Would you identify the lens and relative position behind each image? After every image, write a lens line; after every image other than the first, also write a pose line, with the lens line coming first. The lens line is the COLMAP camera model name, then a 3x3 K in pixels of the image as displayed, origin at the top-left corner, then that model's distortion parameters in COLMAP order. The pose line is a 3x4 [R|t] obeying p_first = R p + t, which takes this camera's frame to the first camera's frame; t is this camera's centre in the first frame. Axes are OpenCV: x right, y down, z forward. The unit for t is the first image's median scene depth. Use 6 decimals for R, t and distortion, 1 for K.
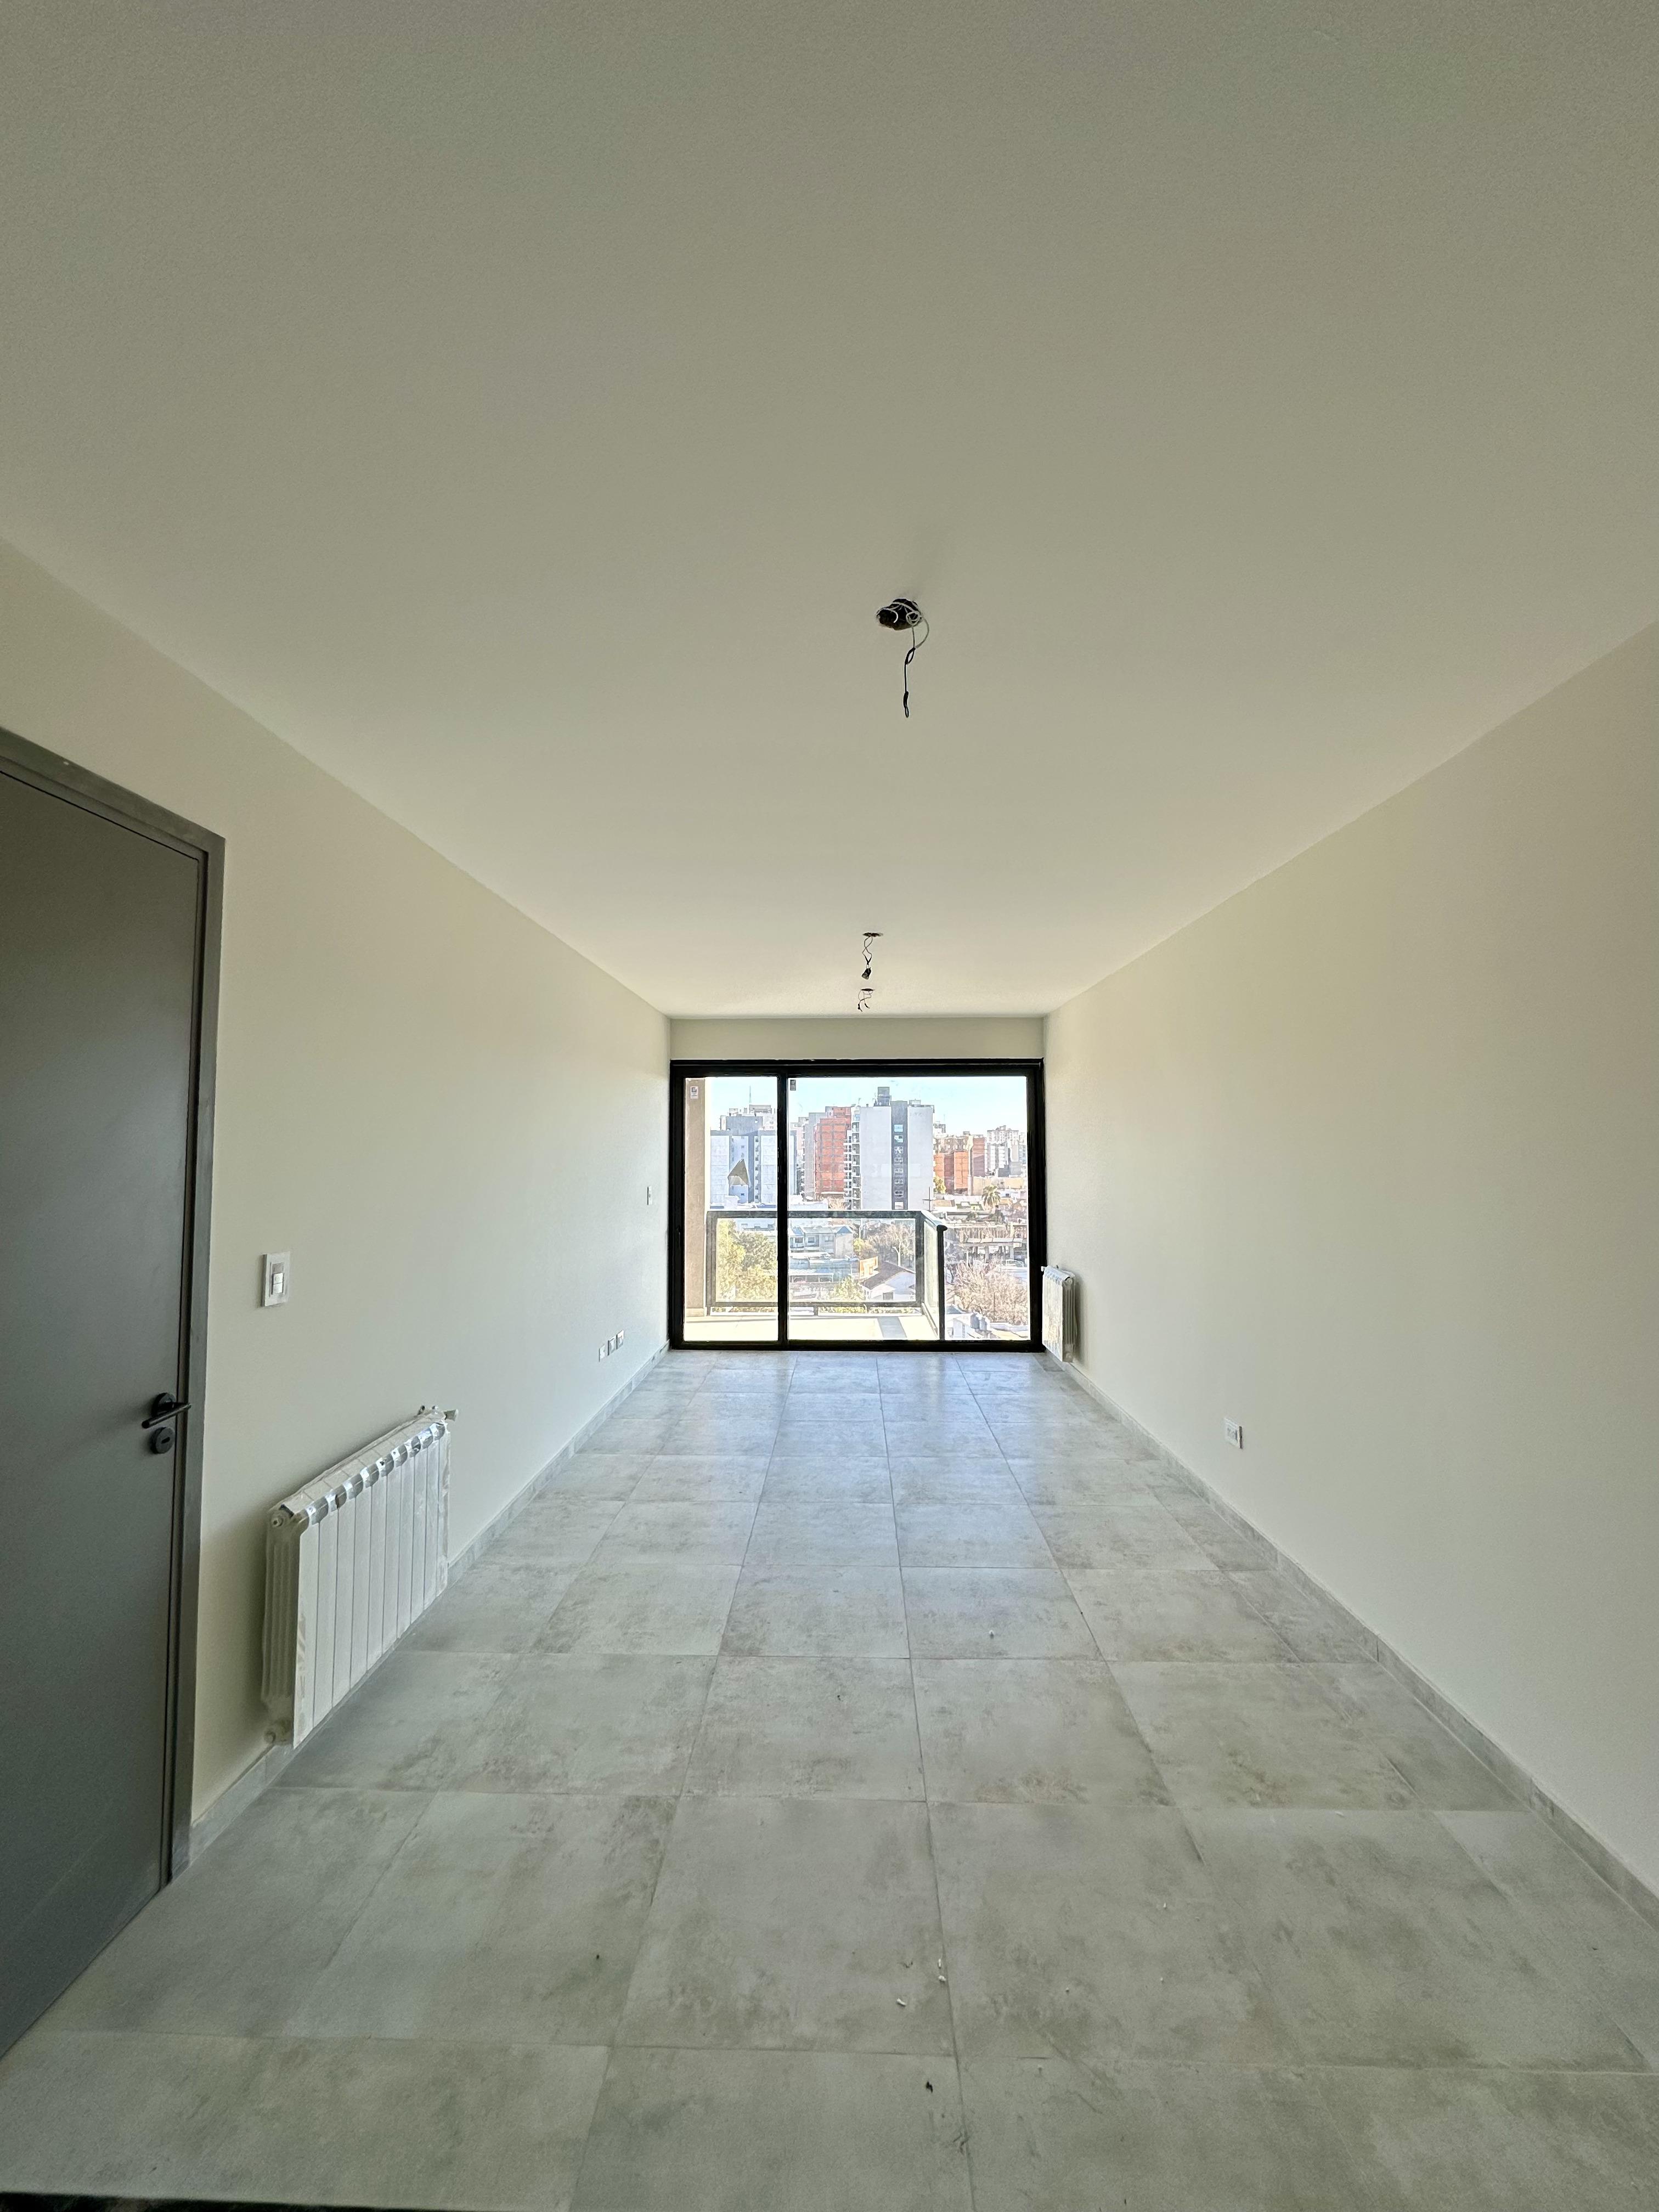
lens RADIAL K [[878.3, 0, 819.6], [0, 878.3, 1106.4], [0, 0, 1]] dist [-0.001400, -0.000318]
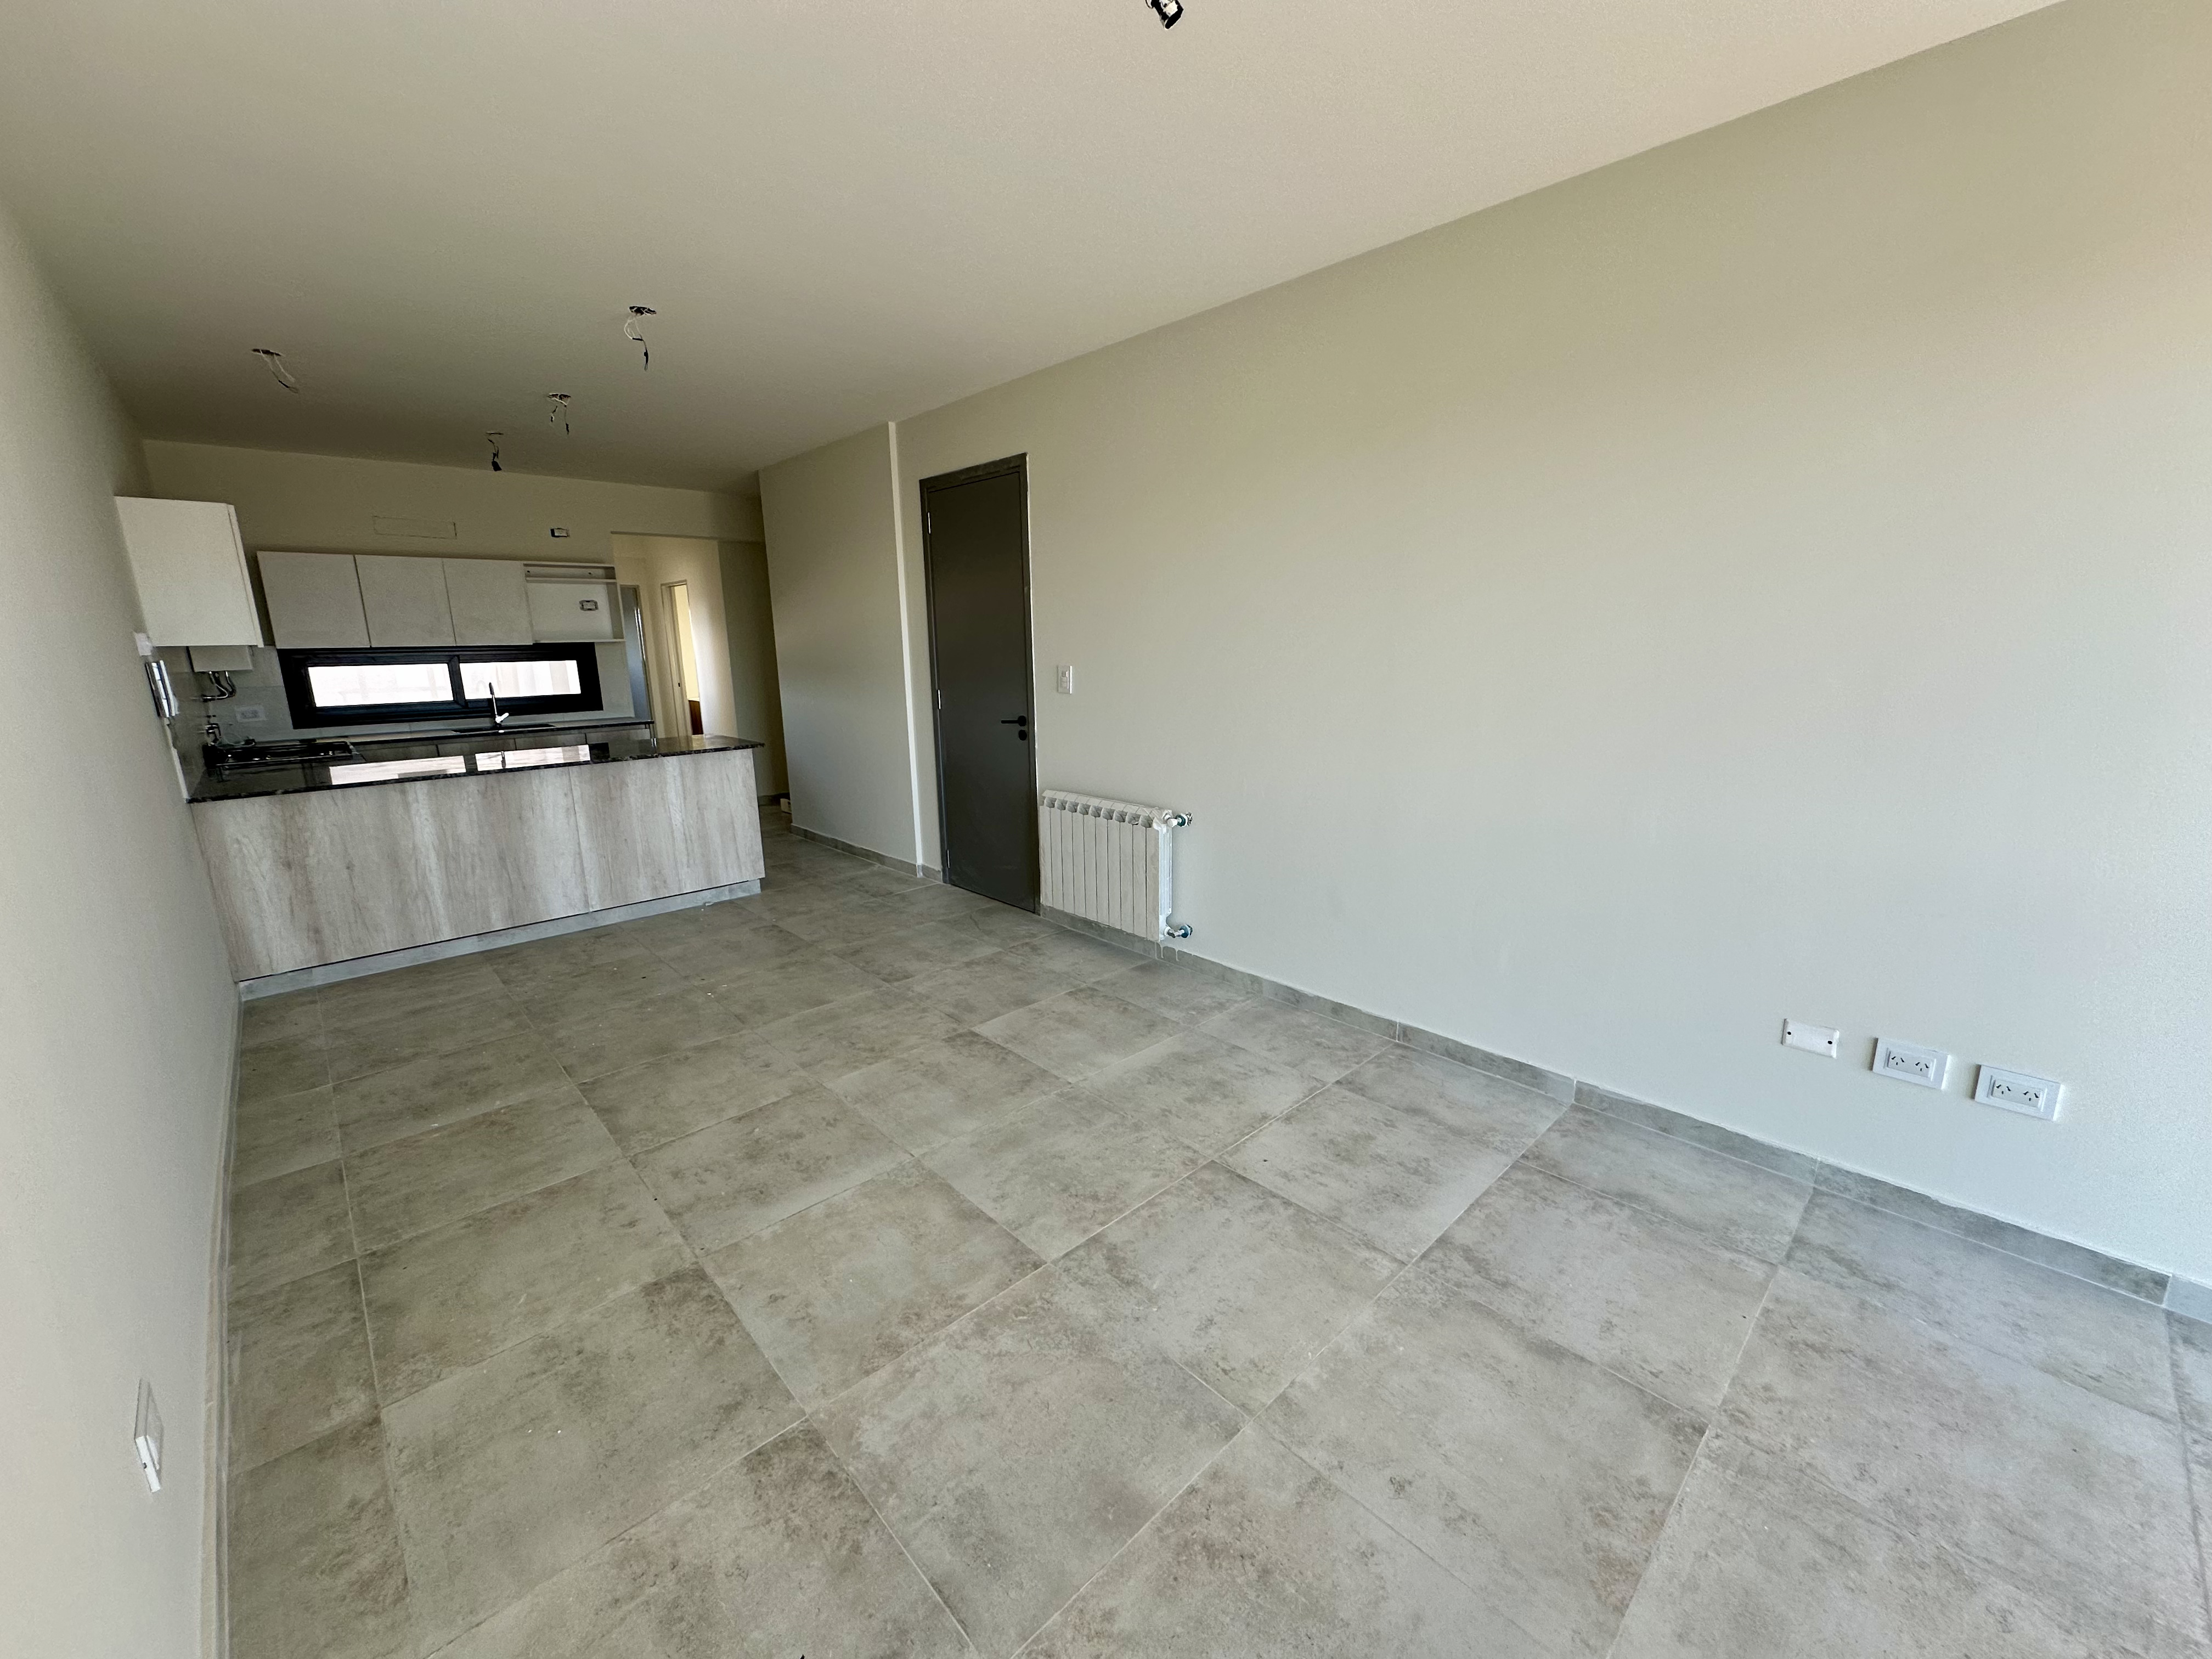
lens RADIAL K [[878.3, 0, 1117.1], [0, 878.3, 829.9], [0, 0, 1]] dist [-0.001400, -0.000318]
pose [[-0.696601, 0.166976, -0.697758, 0.545514], [0.053861, 0.981967, 0.181216, 0.143151], [0.715435, 0.088653, -0.693032, 1.959969]]
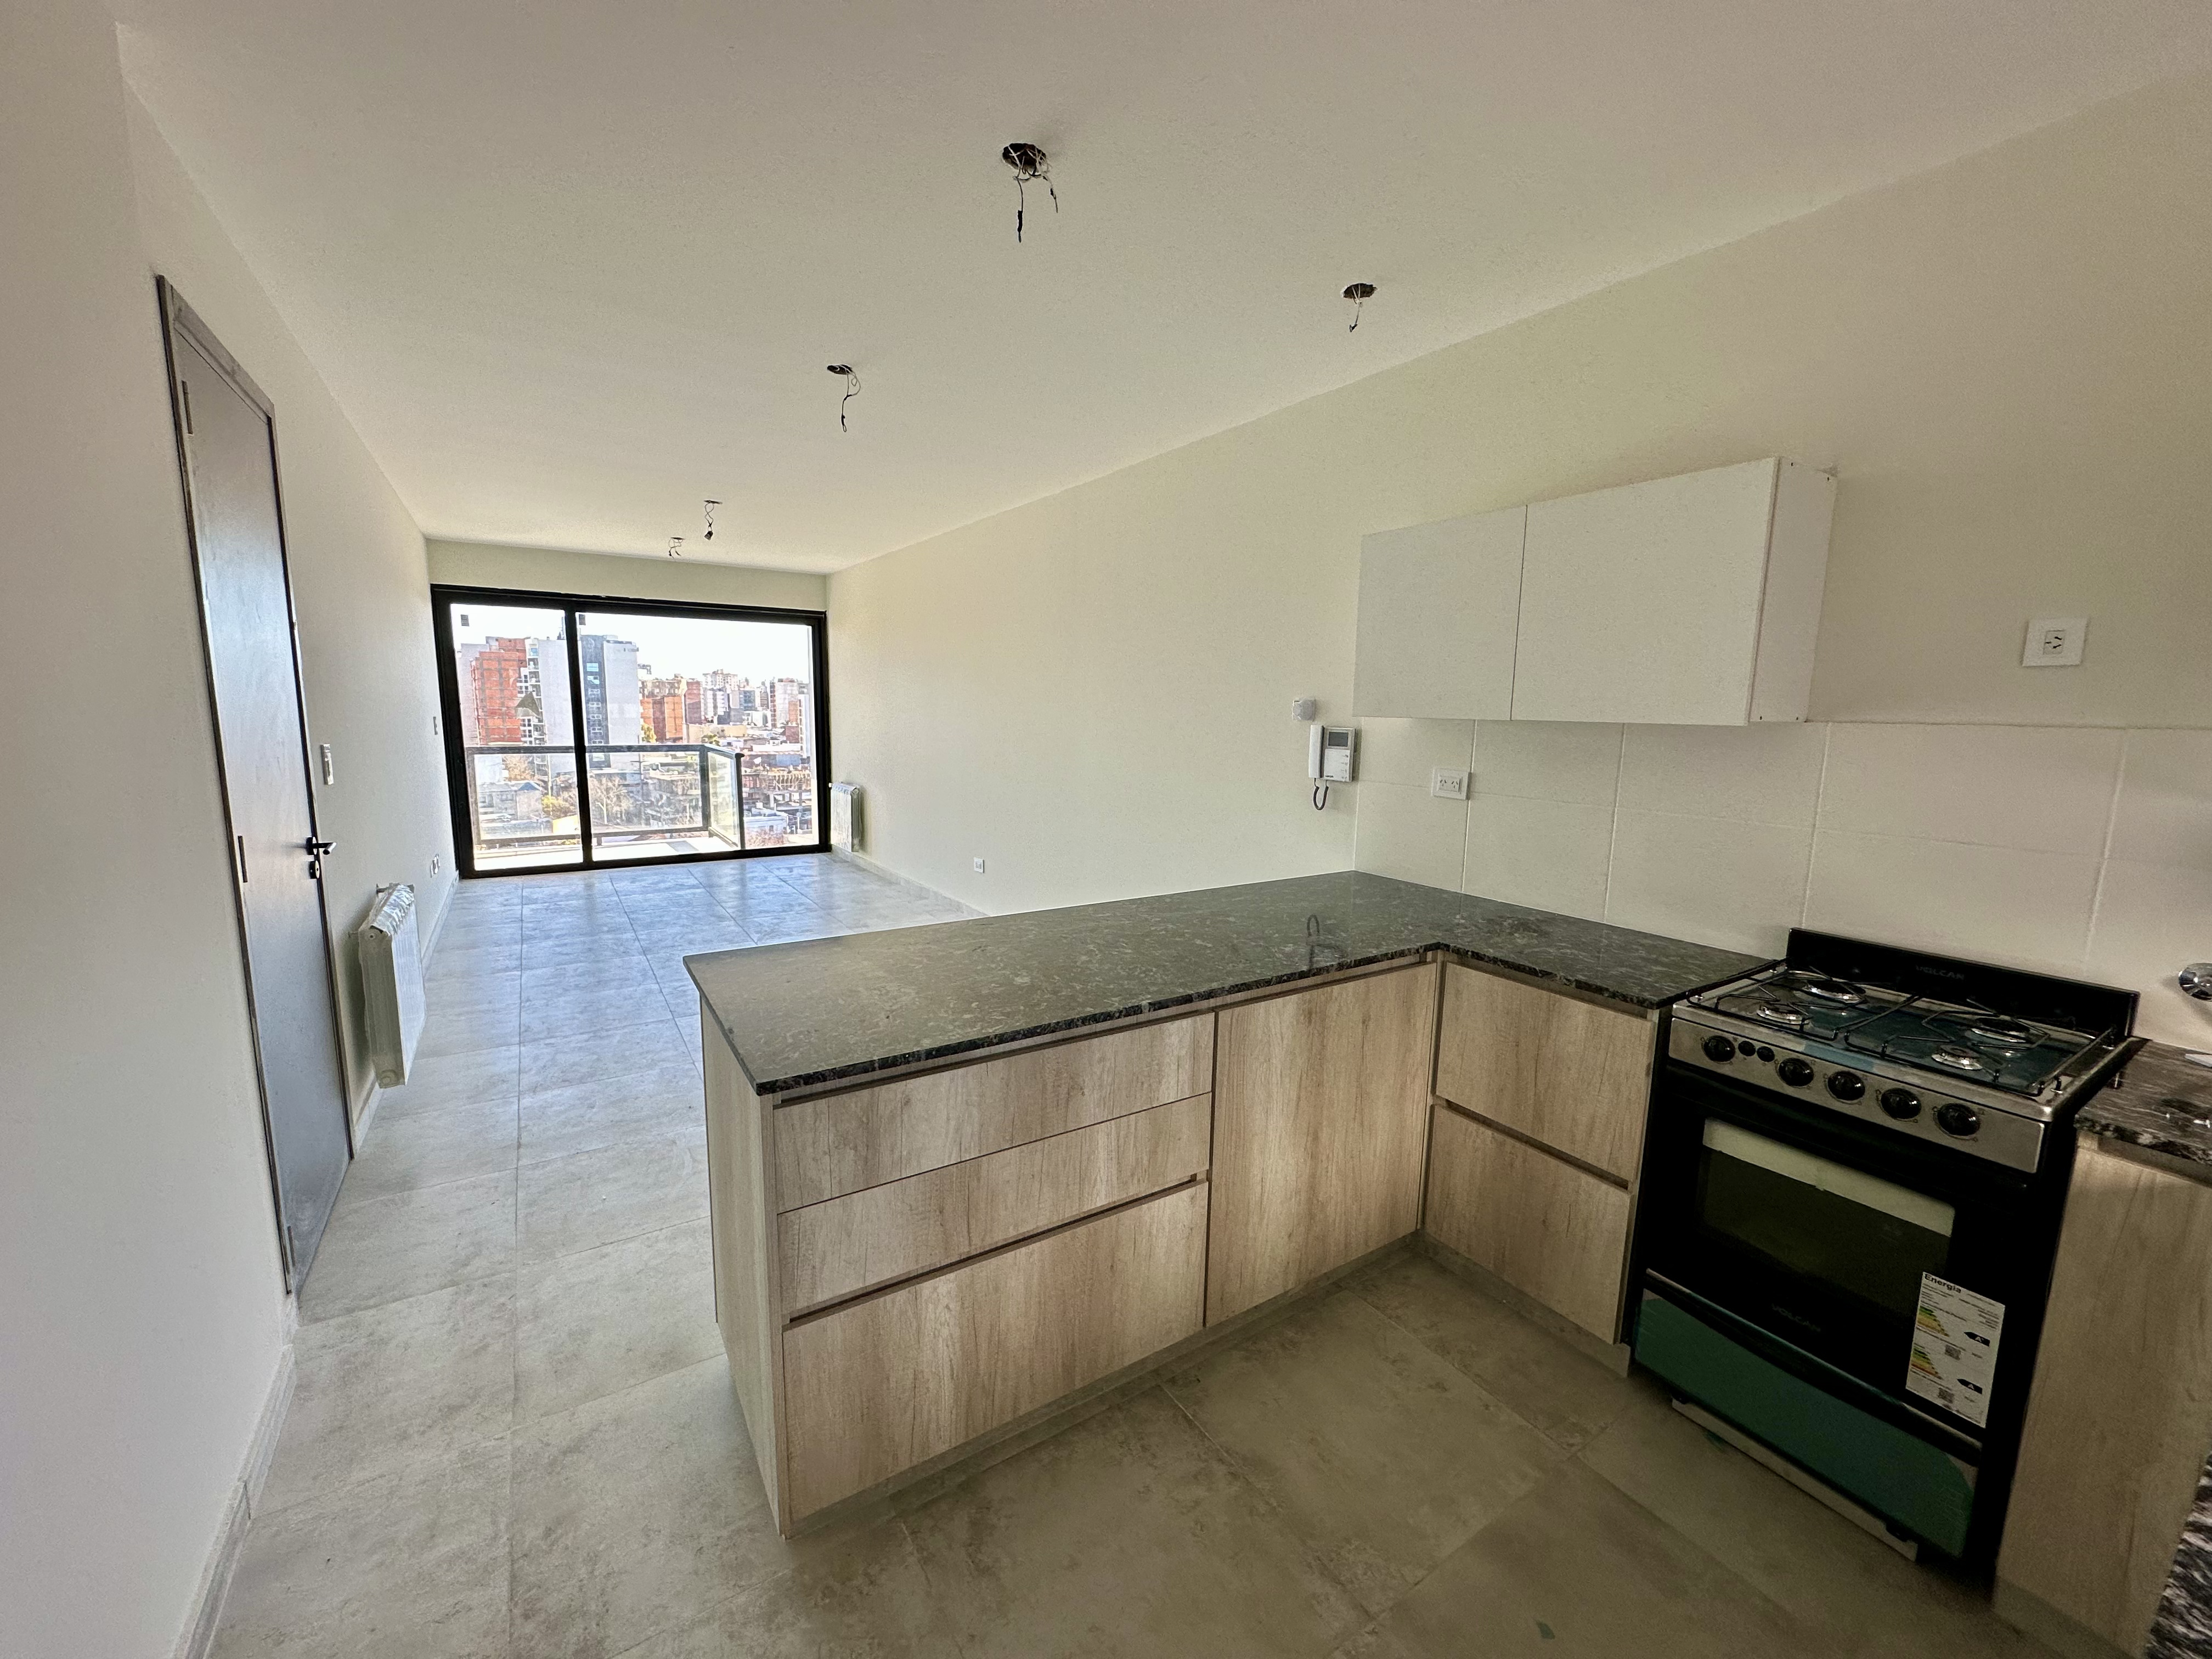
lens RADIAL K [[878.3, 0, 1116.3], [0, 878.3, 820.6], [0, 0, 1]] dist [-0.001400, -0.000318]
pose [[0.810056, -0.062352, 0.583028, -0.009171], [-0.047946, 0.983956, 0.171846, 0.000044], [-0.584389, -0.167158, 0.794070, -0.014647]]
